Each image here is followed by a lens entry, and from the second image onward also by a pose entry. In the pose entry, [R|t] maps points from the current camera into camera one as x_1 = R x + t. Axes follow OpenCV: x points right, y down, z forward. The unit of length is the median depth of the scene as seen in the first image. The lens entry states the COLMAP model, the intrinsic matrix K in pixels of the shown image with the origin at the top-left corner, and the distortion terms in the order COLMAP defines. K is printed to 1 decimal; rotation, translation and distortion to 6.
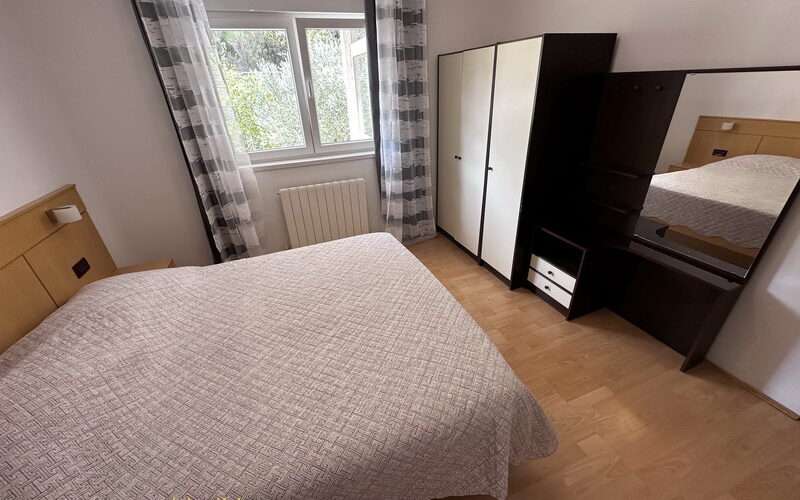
lens RADIAL K [[320.1, 0, 397.9], [0, 320.1, 248.1], [0, 0, 1]] dist [0.004612, 0.000362]
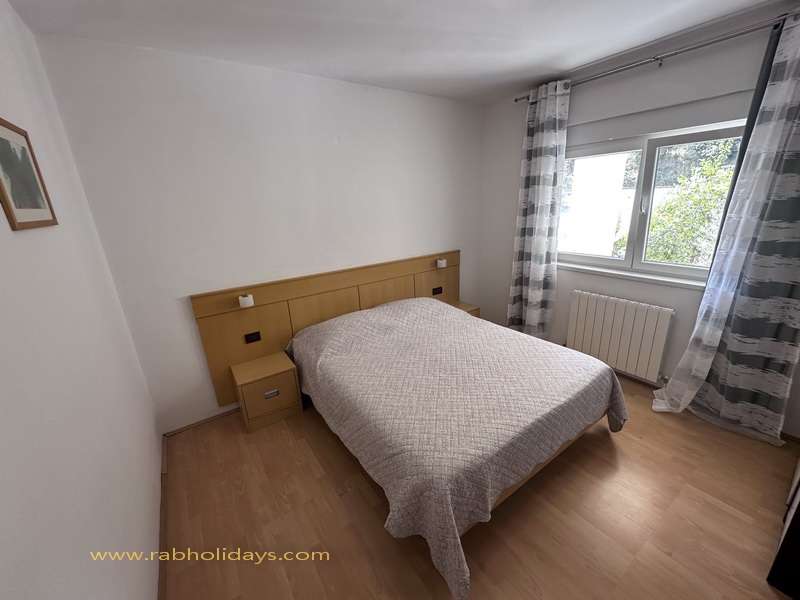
lens RADIAL K [[319.5, 0, 401.0], [0, 319.5, 297.9], [0, 0, 1]] dist [-0.007519, 0.001871]
pose [[0.248387, 0.314361, -0.916232, 0.517853], [-0.417688, 0.888180, 0.191502, -0.128840], [0.873980, 0.335132, 0.351916, 0.124024]]
